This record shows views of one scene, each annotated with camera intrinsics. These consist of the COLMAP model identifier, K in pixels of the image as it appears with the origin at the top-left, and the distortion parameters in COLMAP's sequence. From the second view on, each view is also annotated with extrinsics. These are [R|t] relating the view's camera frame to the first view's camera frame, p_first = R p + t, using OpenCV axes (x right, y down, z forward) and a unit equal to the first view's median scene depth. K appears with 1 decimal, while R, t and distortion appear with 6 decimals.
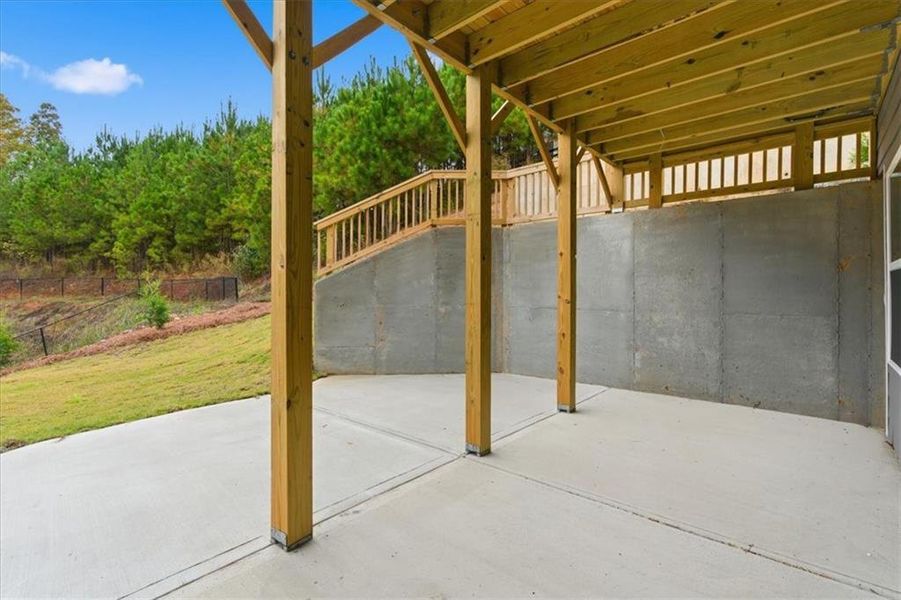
lens RADIAL K [[406.2, 0, 453.4], [0, 406.2, 299.0], [0, 0, 1]] dist [-0.000650, -0.000461]
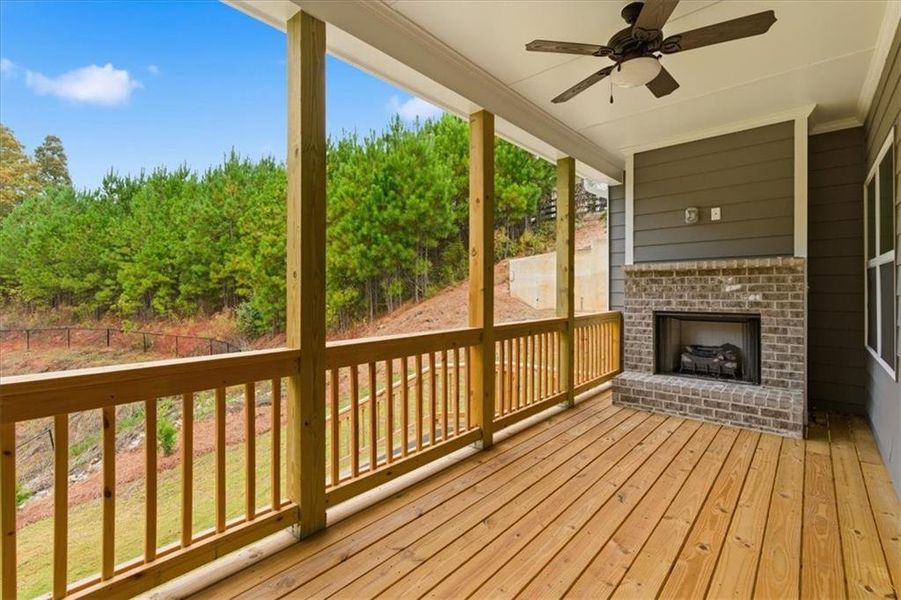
lens RADIAL K [[405.9, 0, 451.8], [0, 405.9, 287.6], [0, 0, 1]] dist [0.000822, 0.000156]
pose [[0.999921, -0.011069, -0.005958, 0.000734], [0.011005, 0.999882, -0.010721, -0.132388], [0.006076, 0.010654, 0.999925, -0.010613]]
